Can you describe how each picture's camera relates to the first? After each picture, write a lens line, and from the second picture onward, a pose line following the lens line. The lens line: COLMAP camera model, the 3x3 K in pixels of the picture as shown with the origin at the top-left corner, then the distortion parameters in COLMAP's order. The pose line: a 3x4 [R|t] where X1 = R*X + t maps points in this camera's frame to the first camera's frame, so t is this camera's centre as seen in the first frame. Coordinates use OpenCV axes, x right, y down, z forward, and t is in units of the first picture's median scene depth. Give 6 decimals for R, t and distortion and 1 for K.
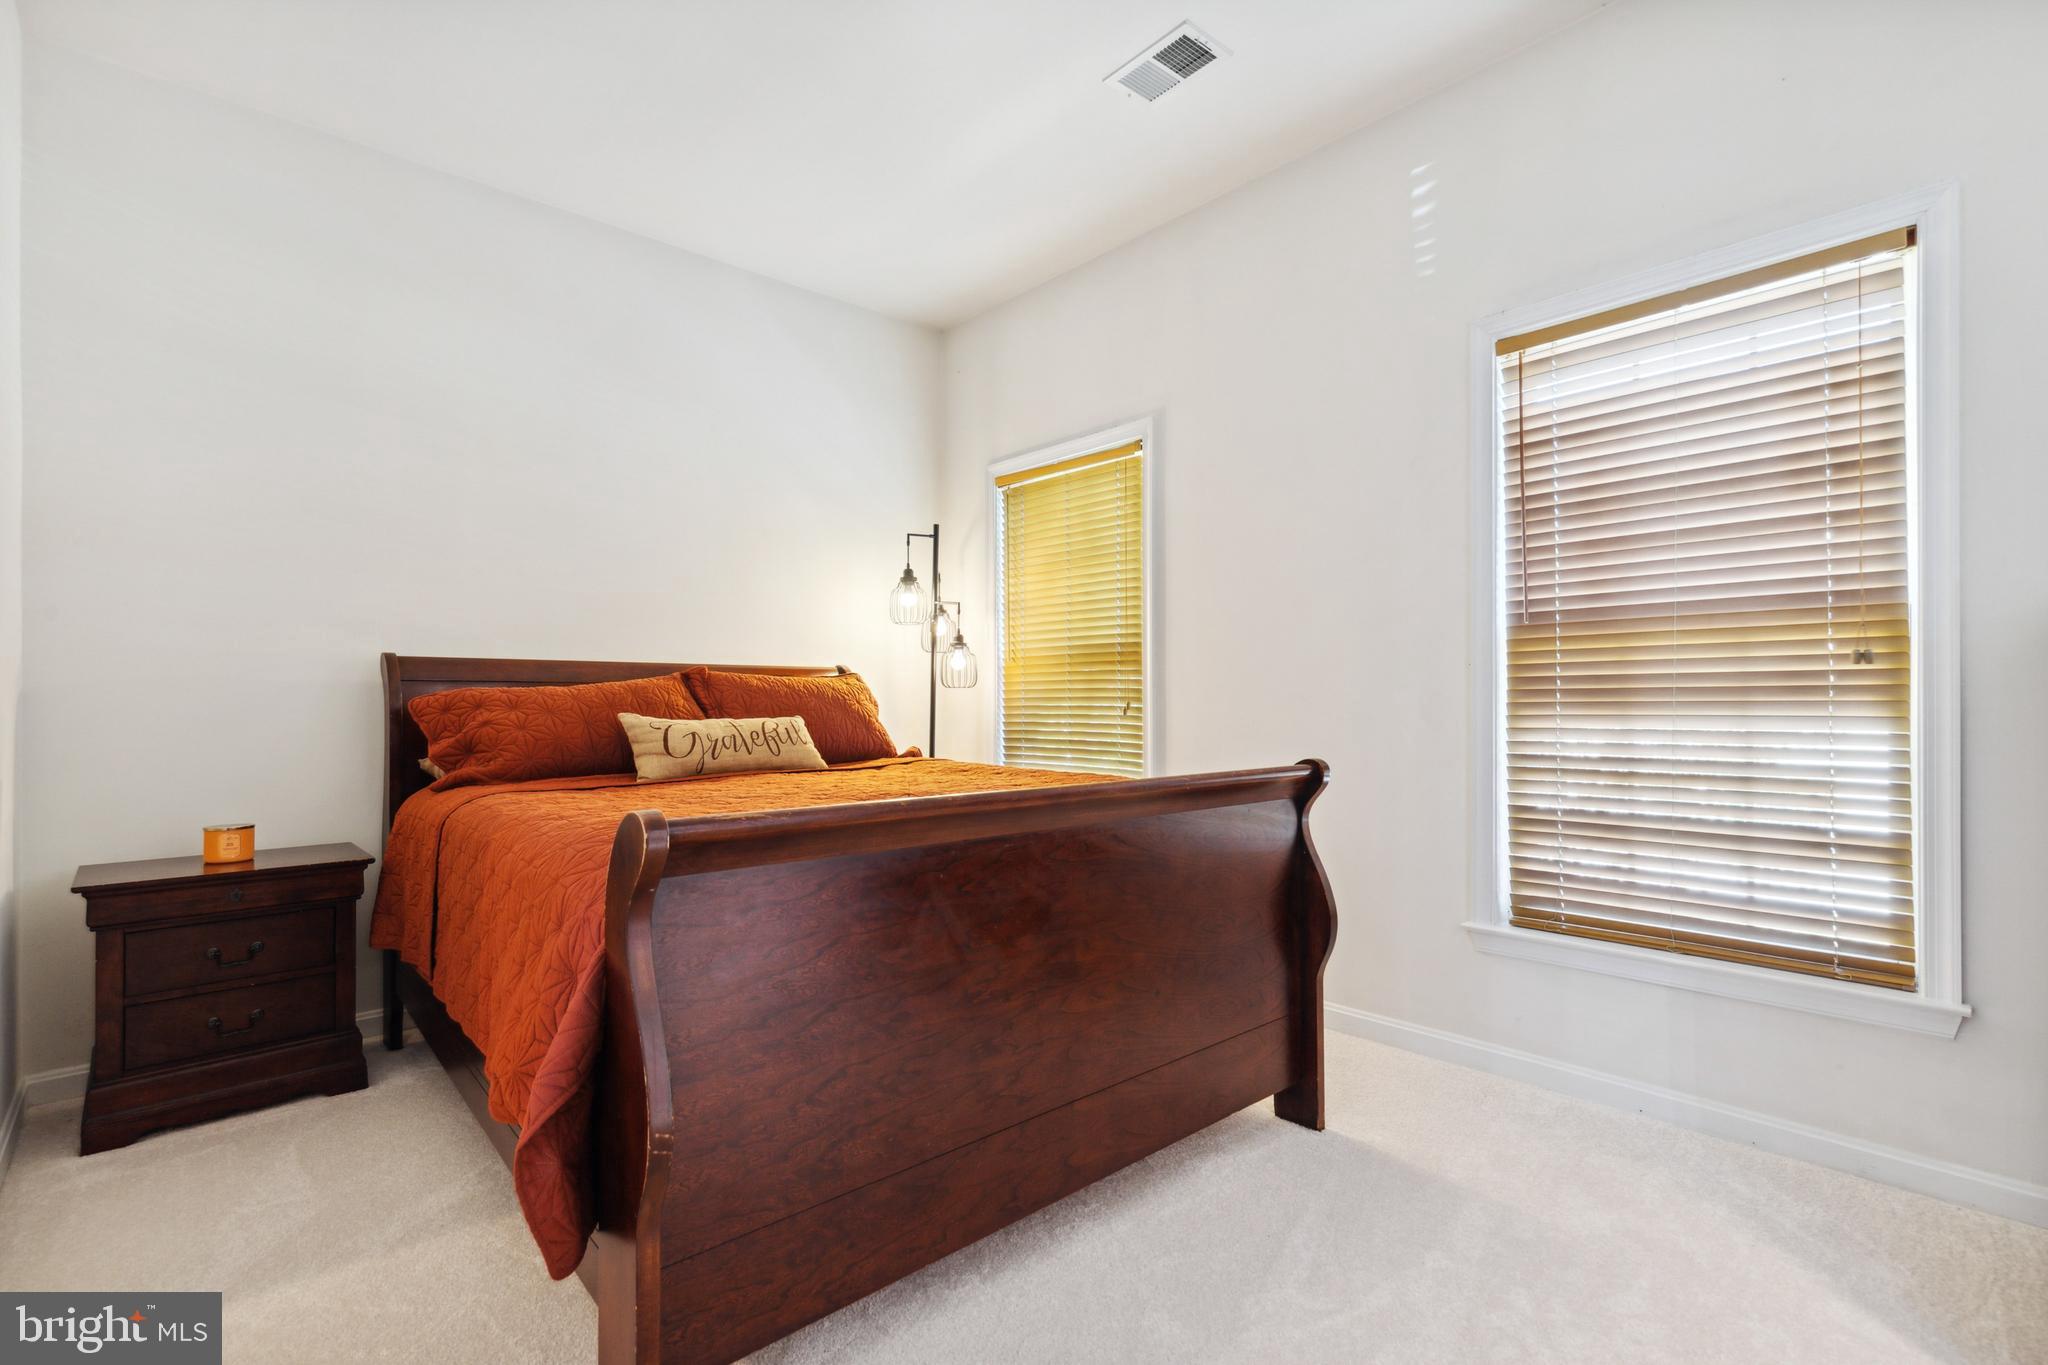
lens RADIAL K [[919.8, 0, 1019.7], [0, 919.8, 704.6], [0, 0, 1]] dist [0.020085, 0.000057]
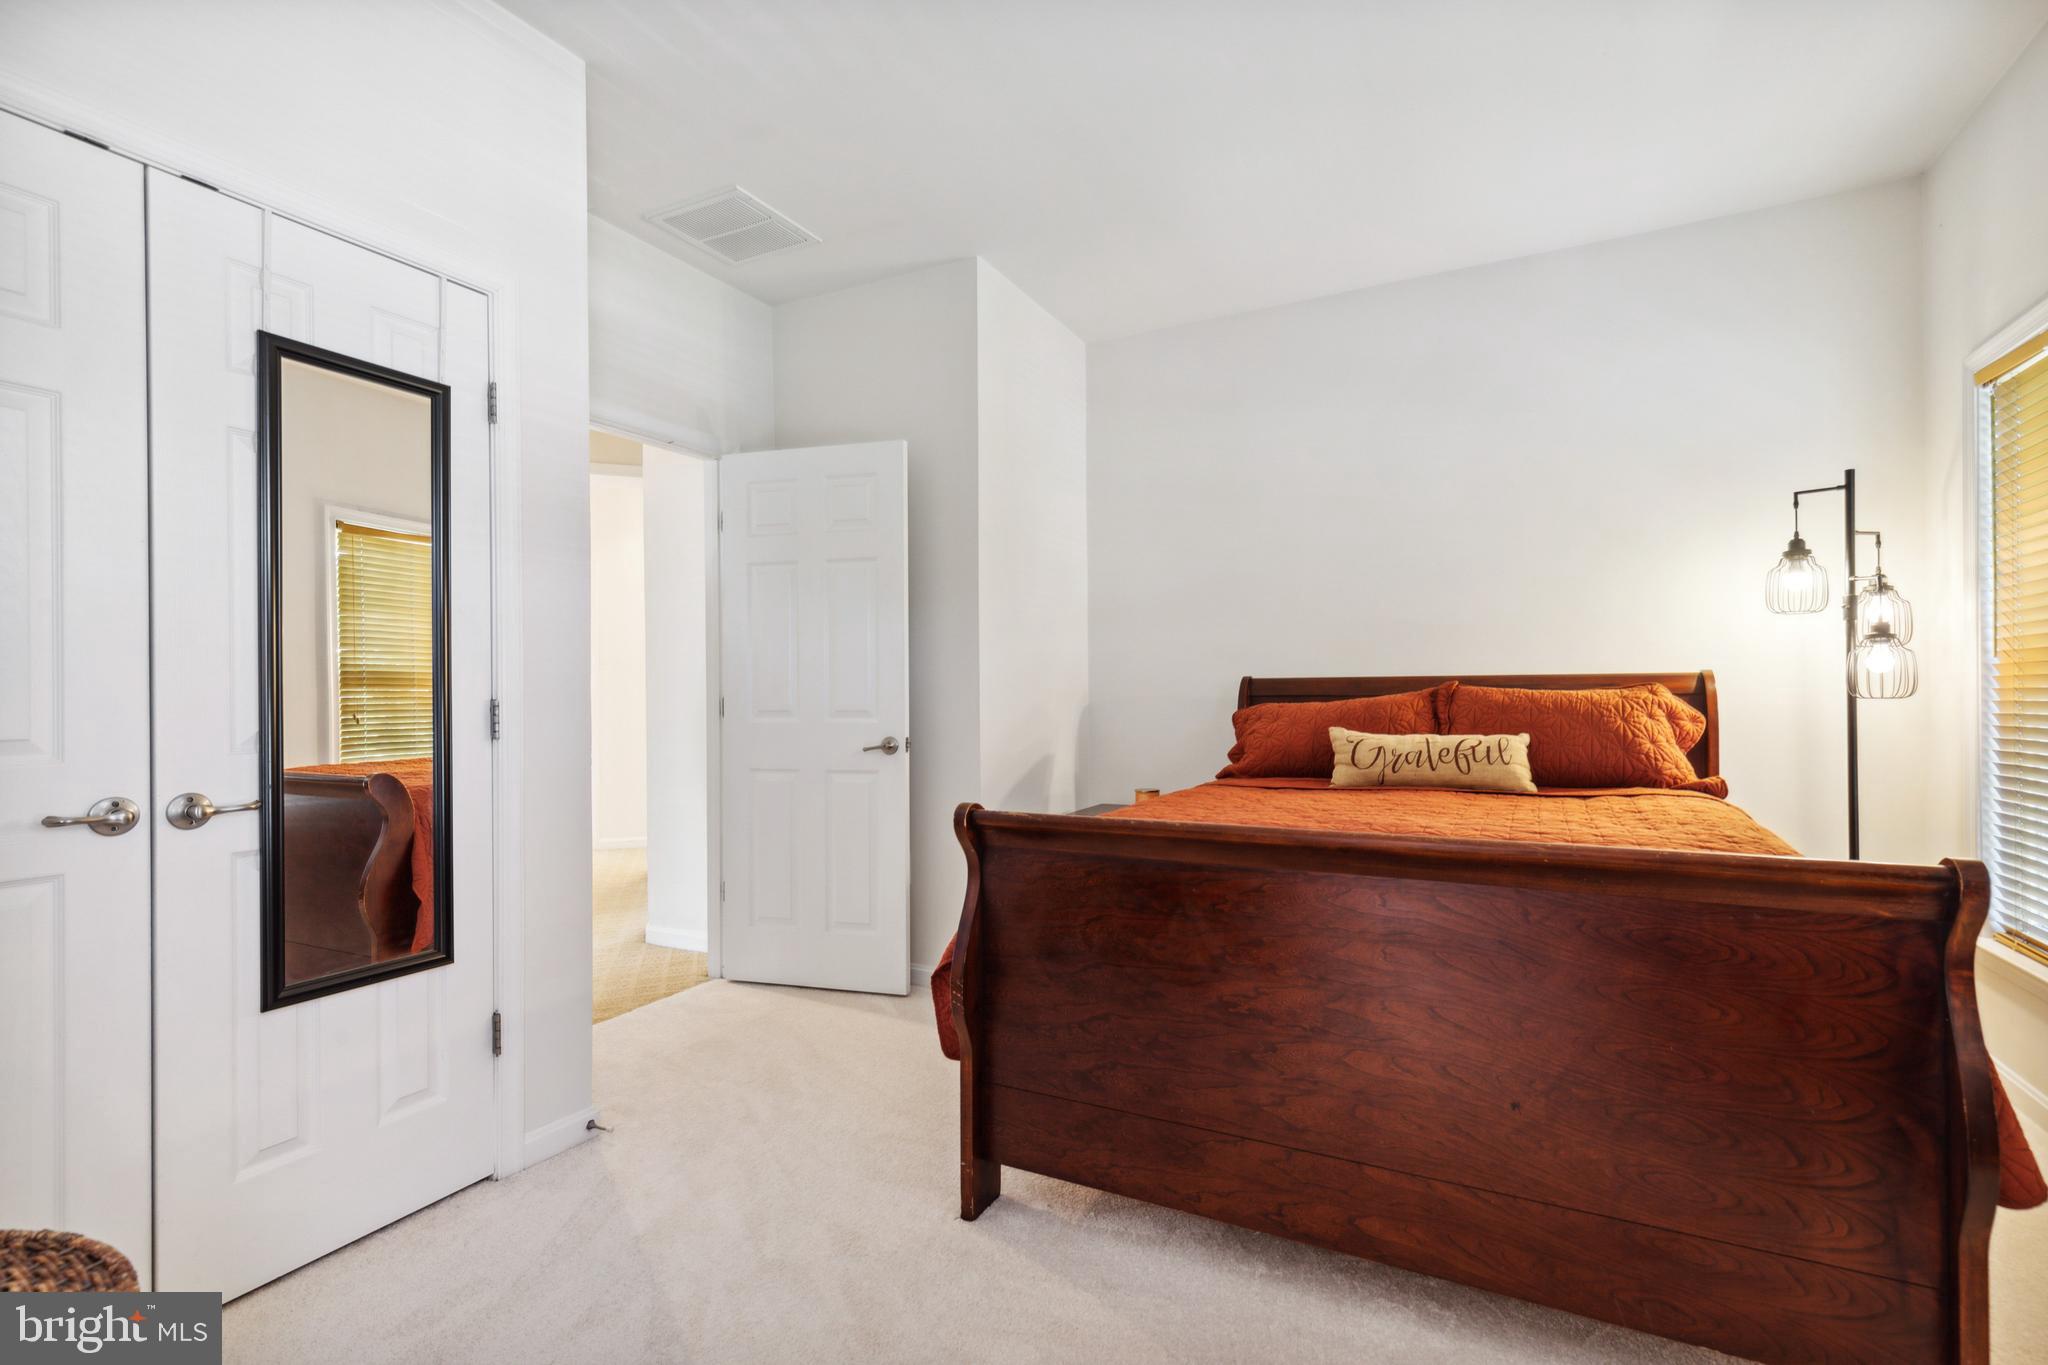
lens RADIAL K [[918.1, 0, 1021.5], [0, 918.1, 699.8], [0, 0, 1]] dist [-0.000966, 0.000085]
pose [[0.370644, 0.007376, -0.928746, 0.474551], [0.002040, 0.999960, 0.008756, -0.034022], [0.928773, -0.005140, 0.370614, 0.191670]]
